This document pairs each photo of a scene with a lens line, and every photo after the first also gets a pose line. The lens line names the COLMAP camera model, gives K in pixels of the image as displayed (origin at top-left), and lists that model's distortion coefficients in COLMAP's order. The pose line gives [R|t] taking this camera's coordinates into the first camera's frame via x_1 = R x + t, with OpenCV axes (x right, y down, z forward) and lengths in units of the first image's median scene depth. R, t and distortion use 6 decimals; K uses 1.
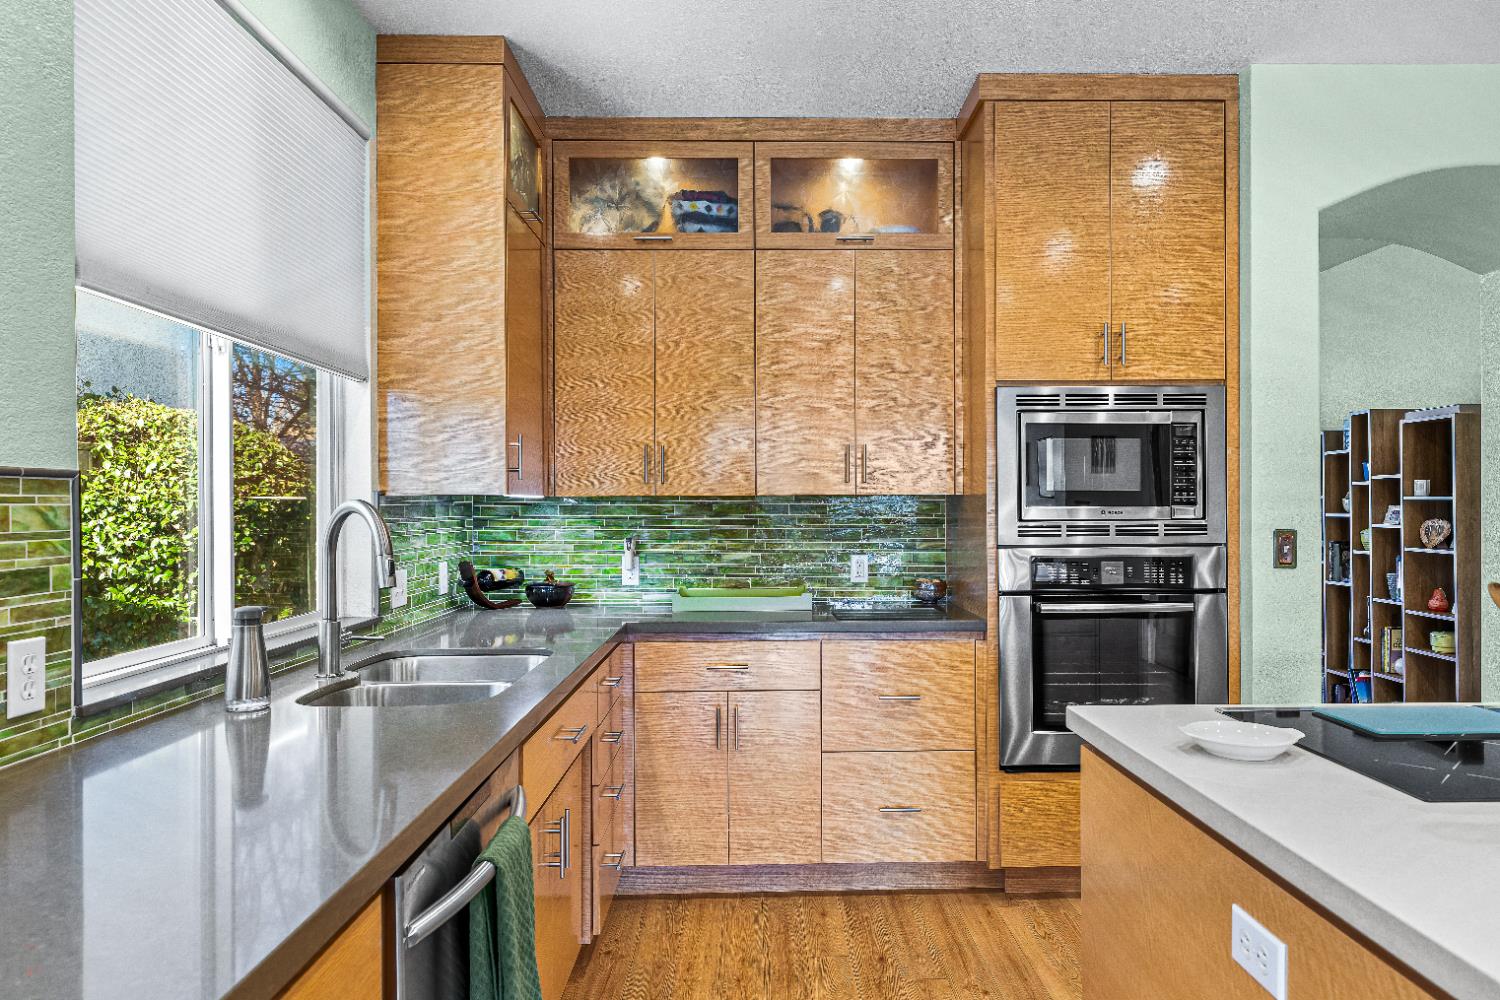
lens RADIAL K [[953.1, 0, 780.1], [0, 953.1, 505.5], [0, 0, 1]] dist [0.027347, 0.001998]
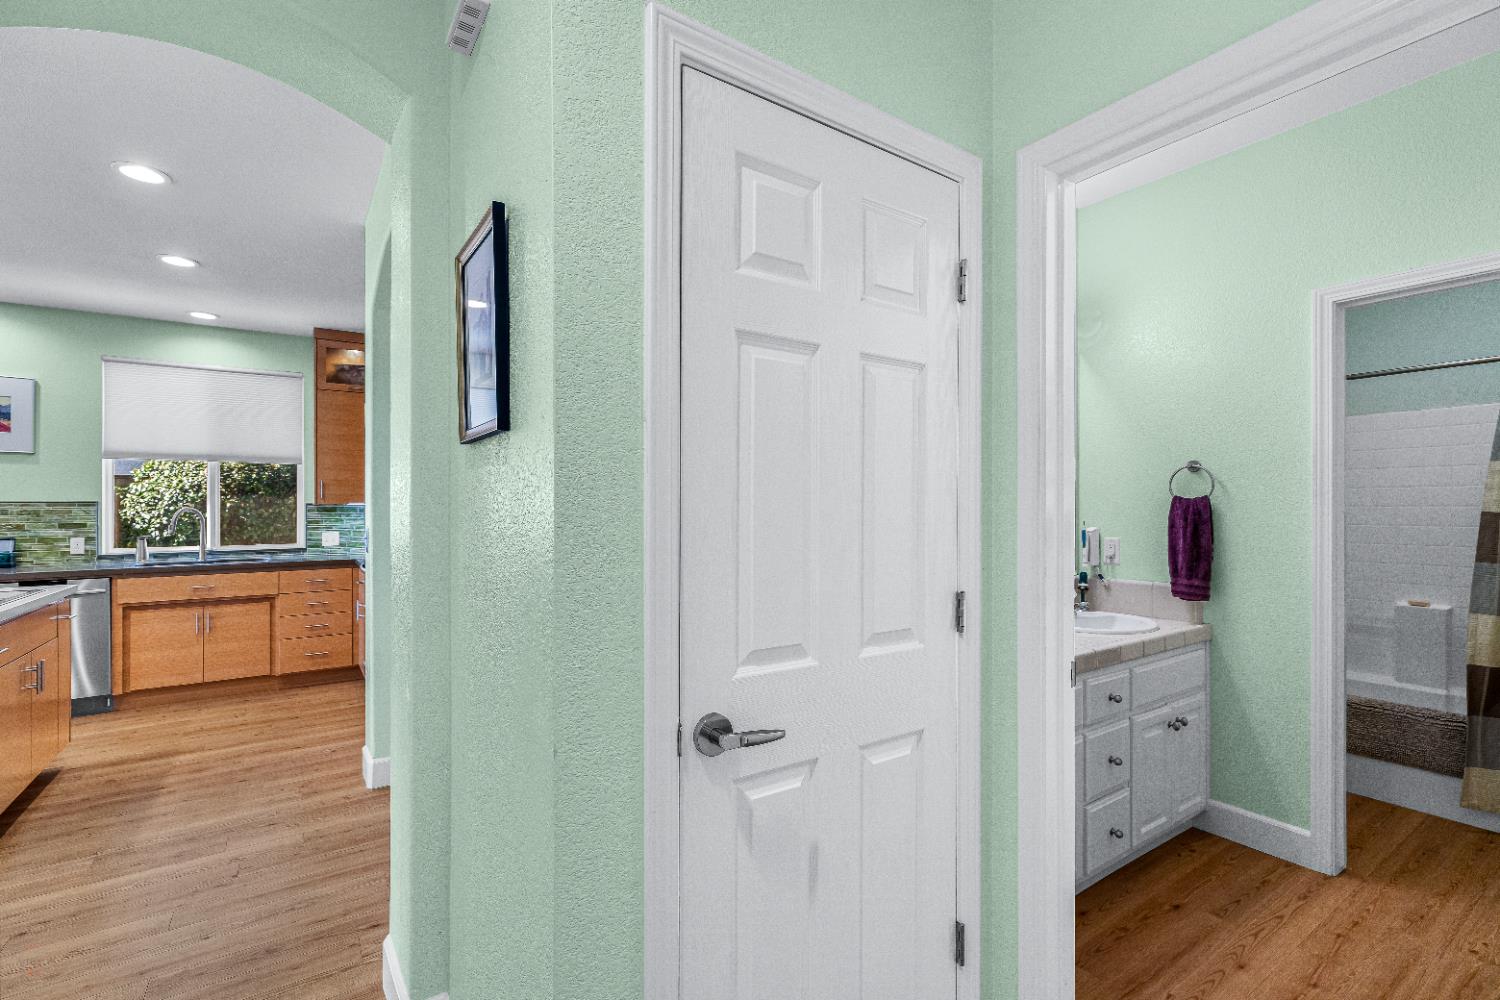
lens RADIAL K [[673.1, 0, 750.2], [0, 673.1, 503.2], [0, 0, 1]] dist [0.005301, 0.000406]
pose [[0.533620, -0.001059, -0.845724, 1.552487], [0.003575, 0.999993, 0.001003, -0.008757], [0.845717, -0.003558, 0.533620, 0.839466]]
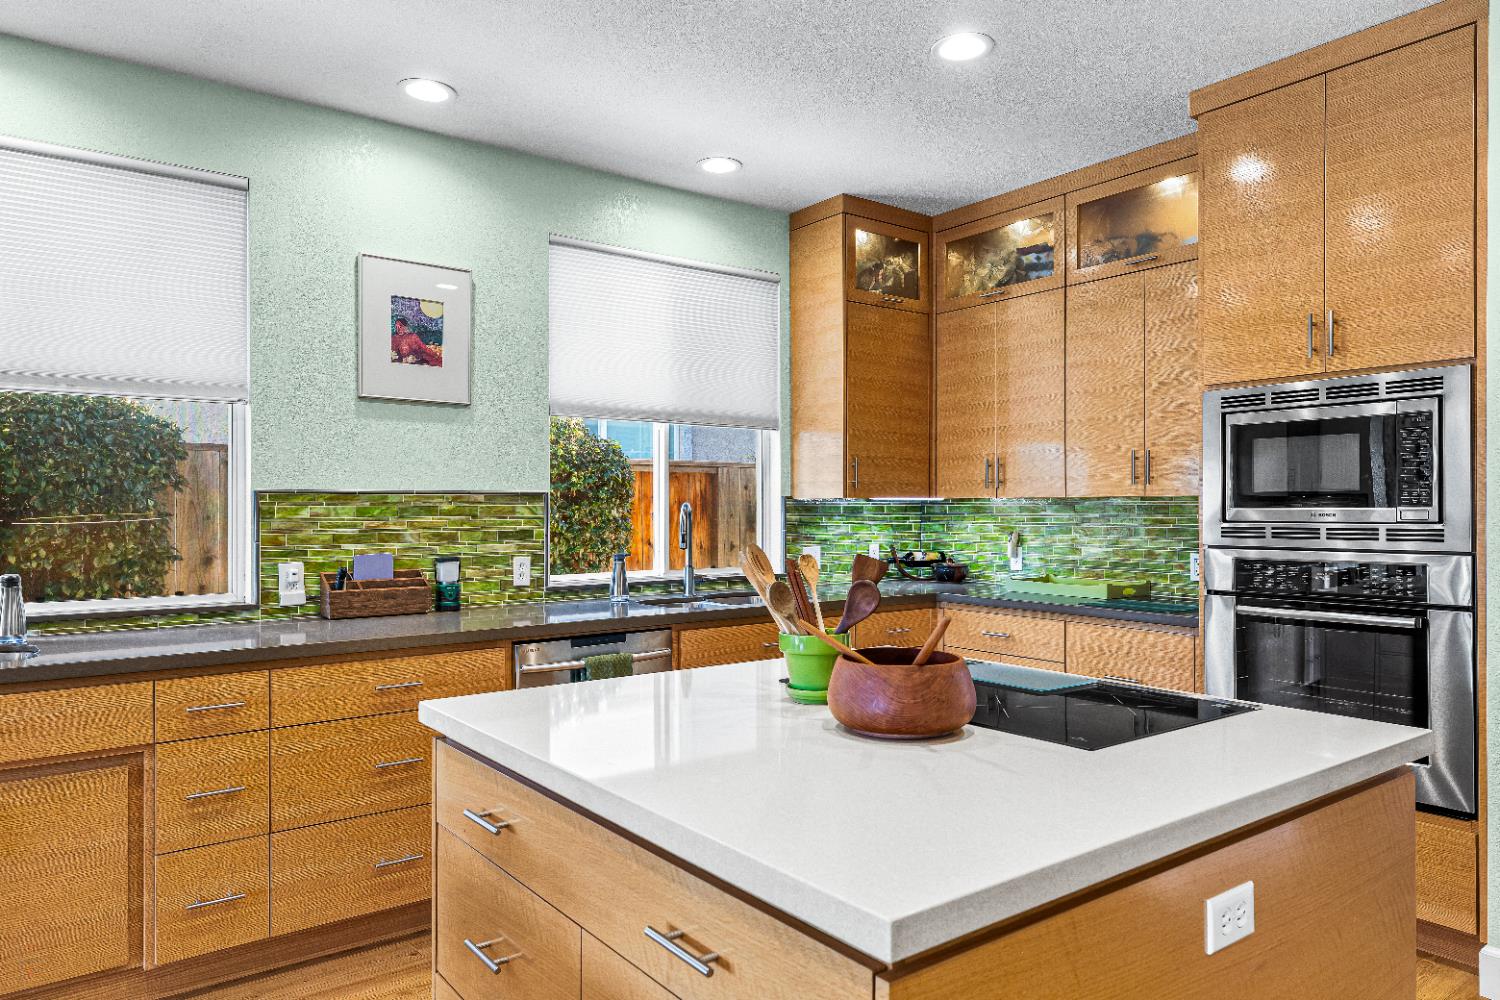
lens RADIAL K [[979.4, 0, 745.7], [0, 979.4, 507.5], [0, 0, 1]] dist [0.017720, -0.011507]
pose [[0.576400, 0.004850, -0.817153, 0.727795], [0.000140, 0.999982, 0.006034, -0.004850], [0.817167, -0.003593, 0.576389, -0.012385]]
